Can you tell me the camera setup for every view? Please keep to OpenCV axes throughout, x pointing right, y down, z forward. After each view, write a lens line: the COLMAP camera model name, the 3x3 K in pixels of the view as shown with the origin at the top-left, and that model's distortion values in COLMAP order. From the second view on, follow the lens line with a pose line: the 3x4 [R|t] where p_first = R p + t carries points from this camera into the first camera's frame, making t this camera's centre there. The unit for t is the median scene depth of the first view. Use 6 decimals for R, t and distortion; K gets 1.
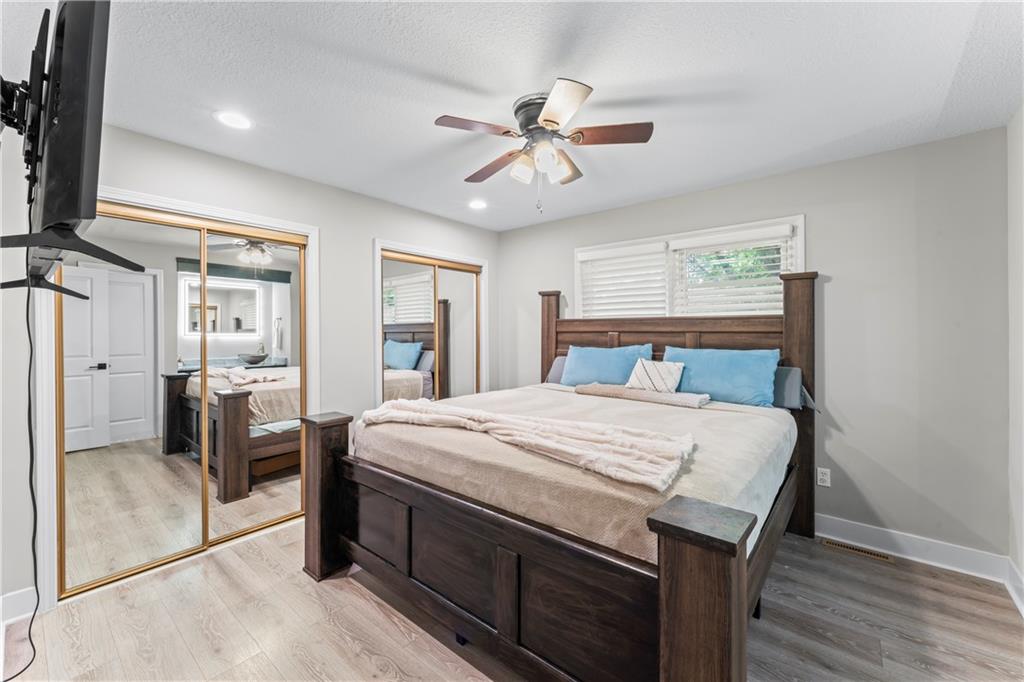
lens RADIAL K [[410.6, 0, 513.3], [0, 410.6, 325.9], [0, 0, 1]] dist [0.000335, 0.000121]
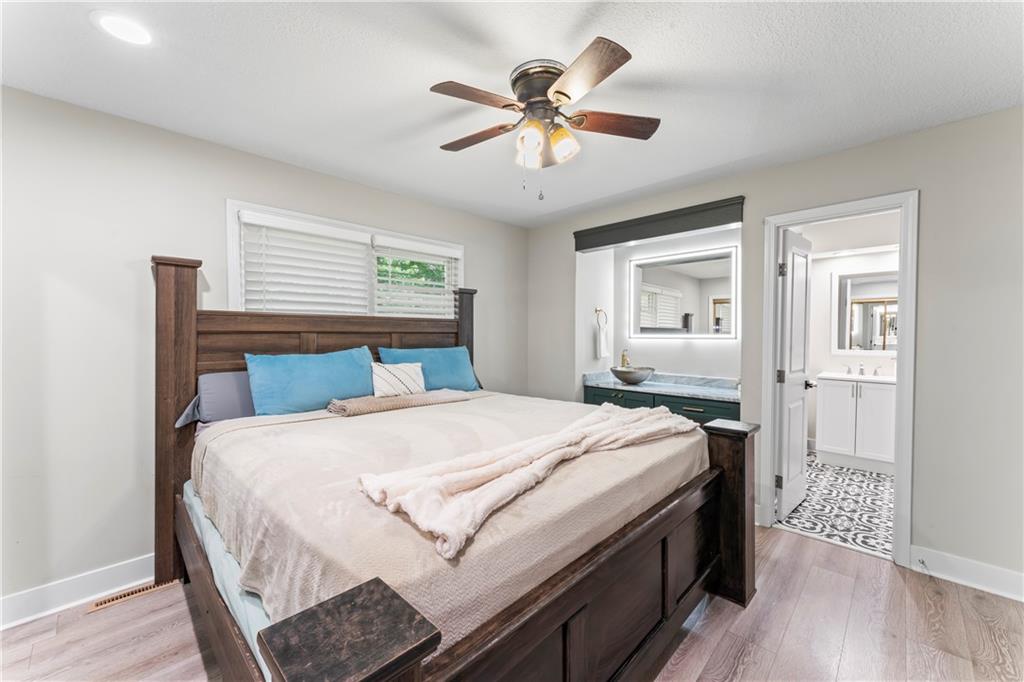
lens RADIAL K [[408.8, 0, 509.7], [0, 408.8, 337.4], [0, 0, 1]] dist [0.000617, -0.000034]
pose [[0.087706, -0.010857, 0.996087, -0.539498], [-0.014559, 0.999820, 0.012180, 0.010571], [-0.996040, -0.015570, 0.087532, 0.645492]]
